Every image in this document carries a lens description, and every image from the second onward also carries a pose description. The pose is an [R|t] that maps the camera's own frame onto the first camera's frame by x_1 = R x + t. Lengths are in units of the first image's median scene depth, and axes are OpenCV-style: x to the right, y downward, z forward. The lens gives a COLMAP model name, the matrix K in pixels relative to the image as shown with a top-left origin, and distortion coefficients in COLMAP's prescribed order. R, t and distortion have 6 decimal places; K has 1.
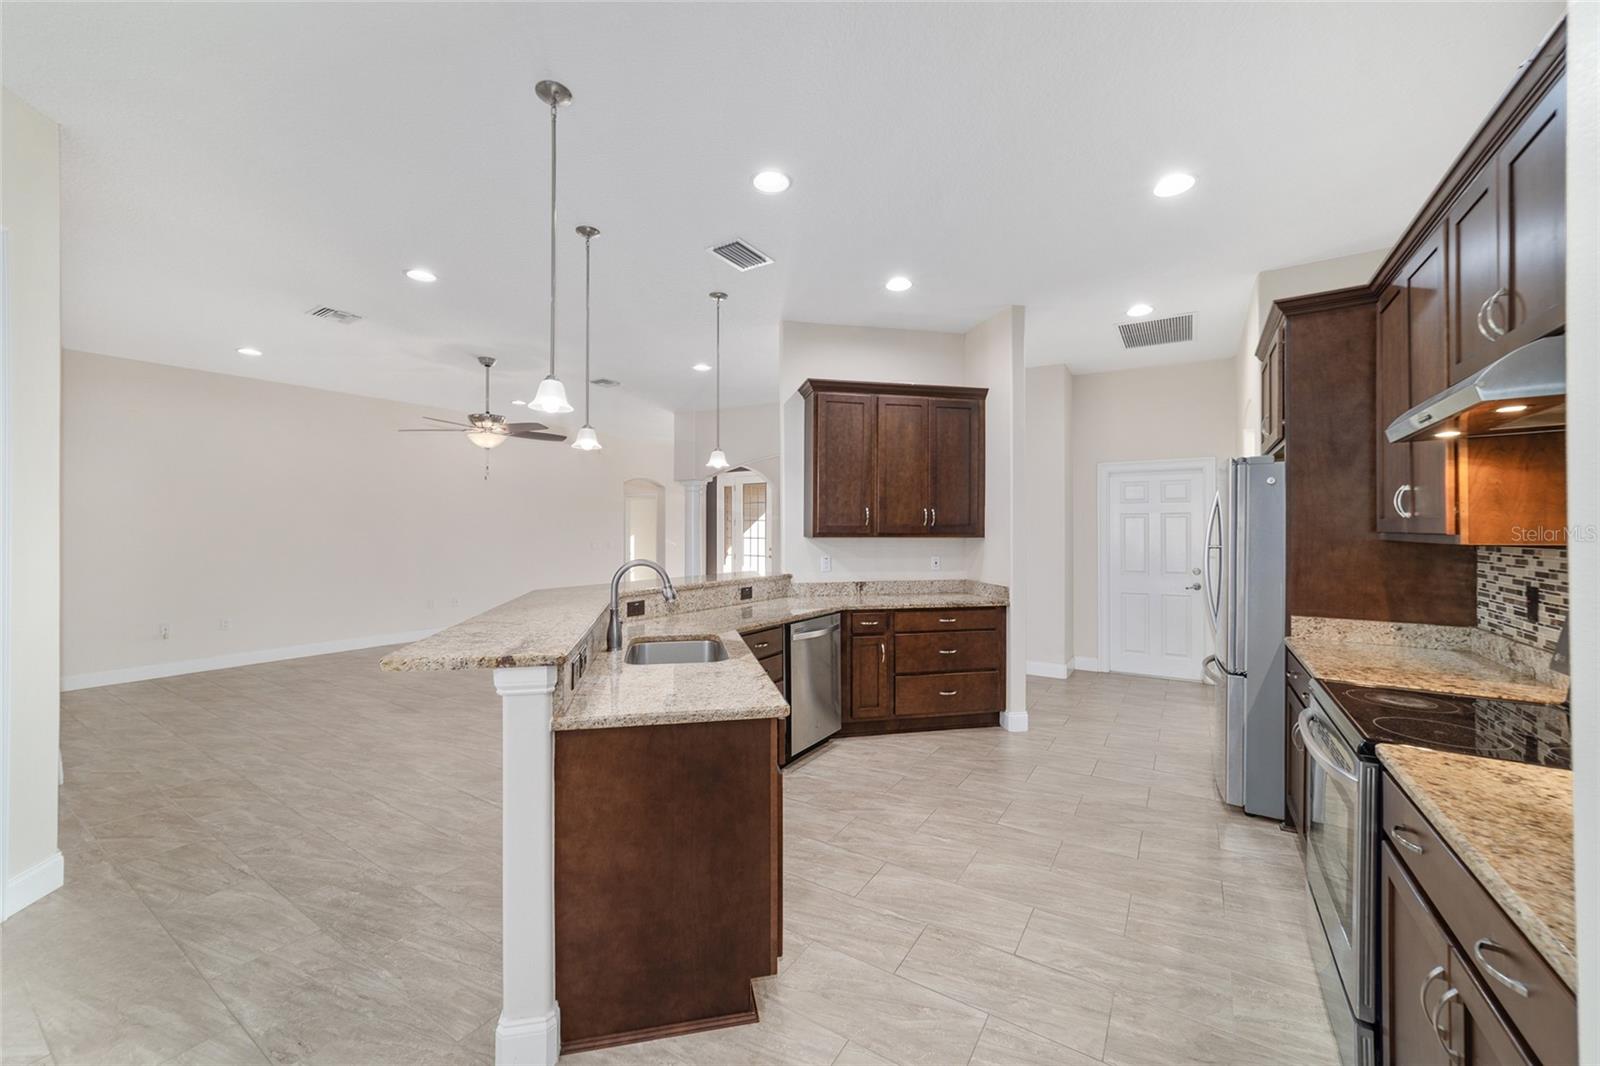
lens RADIAL K [[616.6, 0, 796.3], [0, 616.6, 534.3], [0, 0, 1]] dist [-0.015179, 0.006518]
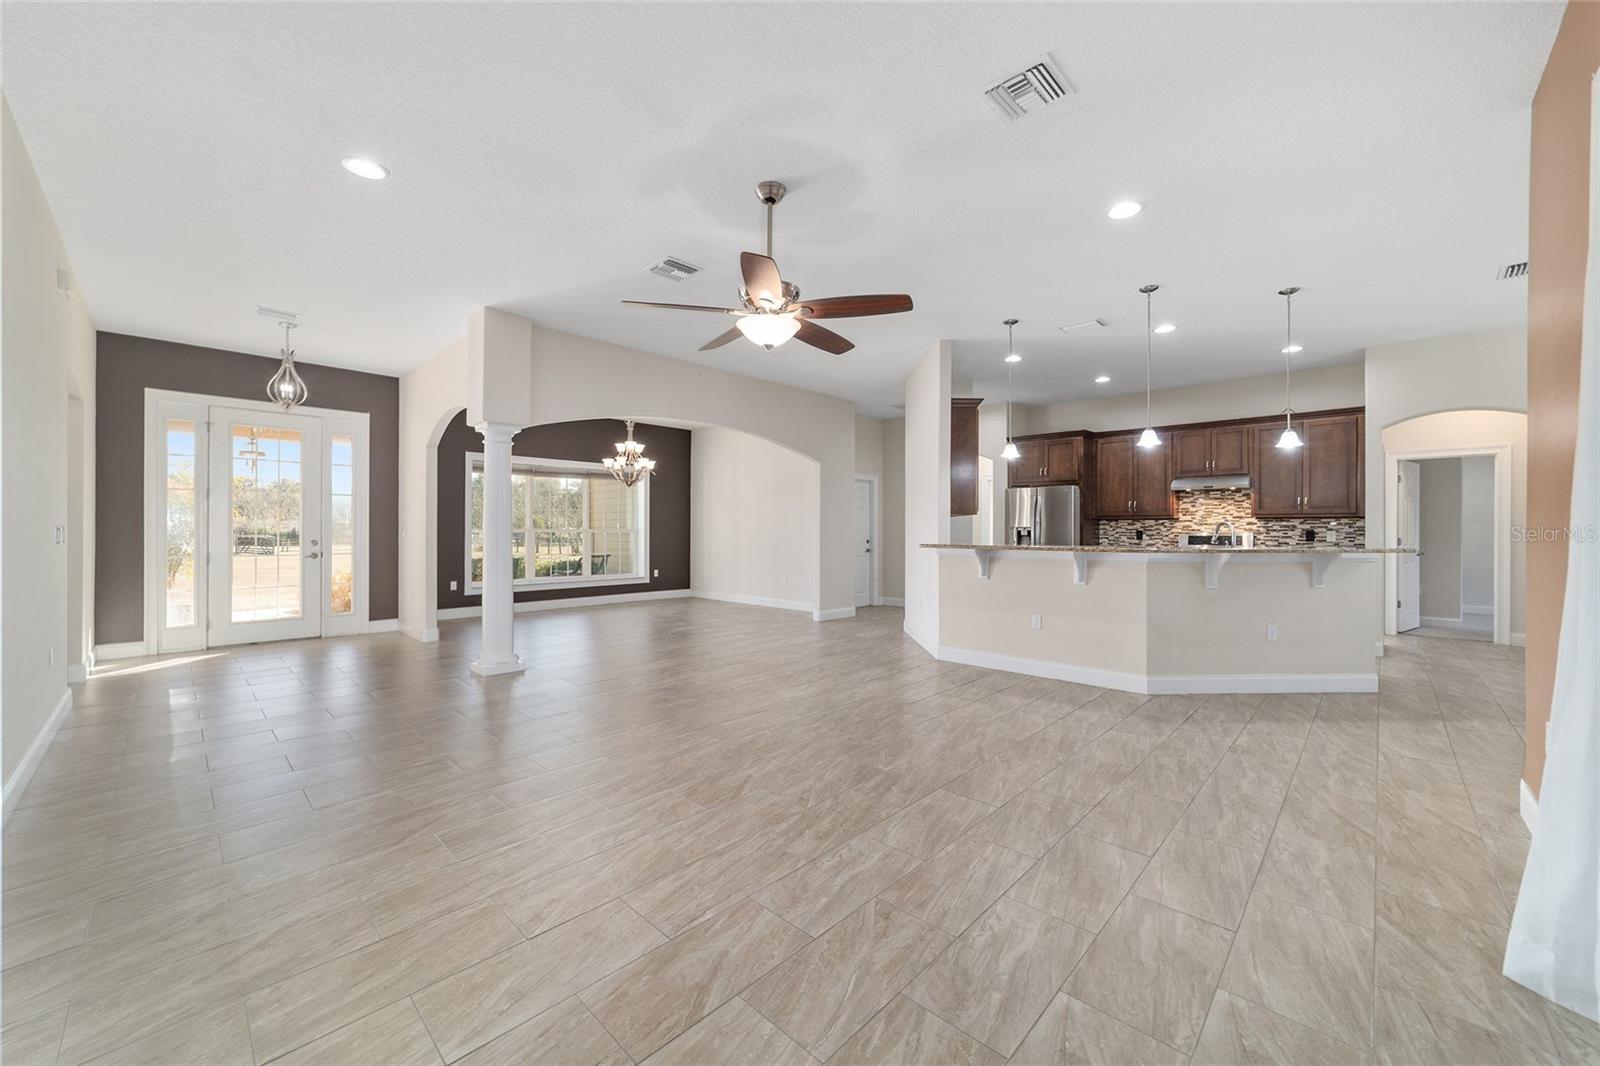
lens RADIAL K [[616.6, 0, 798.4], [0, 616.6, 527.8], [0, 0, 1]] dist [-0.015179, 0.006518]
pose [[0.185907, 0.004219, 0.982558, -1.845175], [0.003926, 0.999980, -0.005037, 0.052548], [-0.982559, 0.004794, 0.185887, 1.514690]]
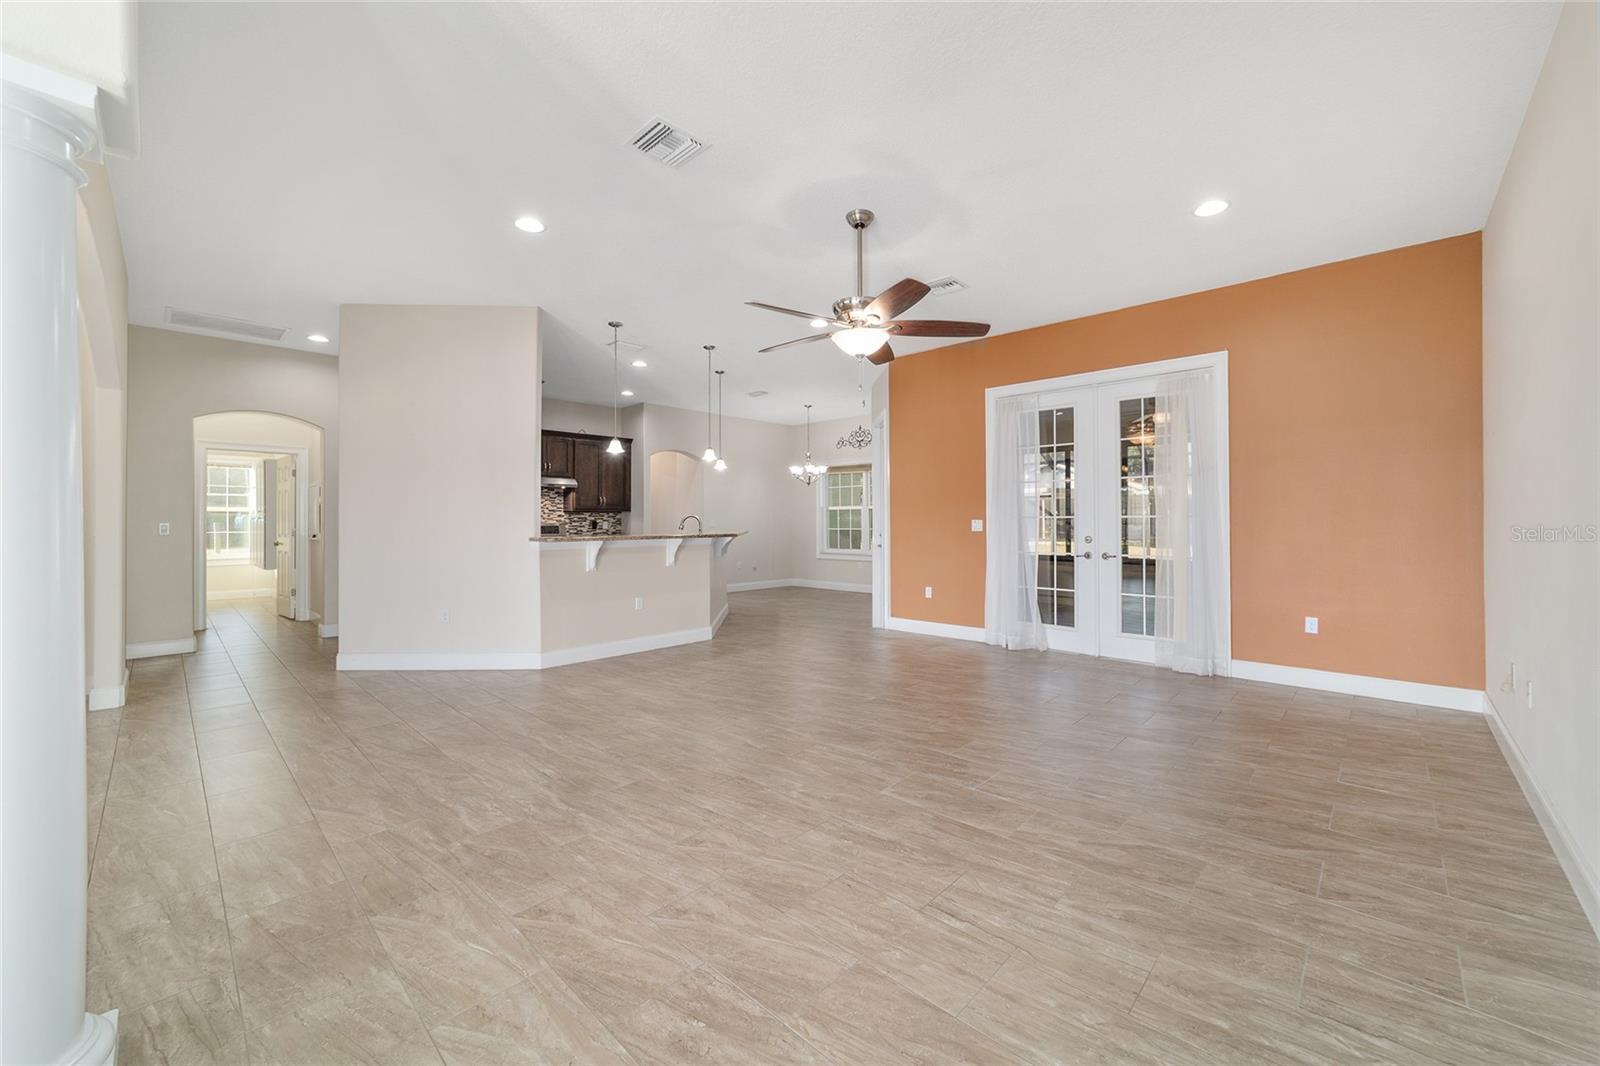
lens RADIAL K [[616.6, 0, 802.7], [0, 616.6, 523.8], [0, 0, 1]] dist [-0.015179, 0.006518]
pose [[-0.983392, 0.003623, 0.181461, -0.979517], [0.005934, 0.999908, 0.012195, 0.040301], [-0.181400, 0.013069, -0.983323, 2.841678]]
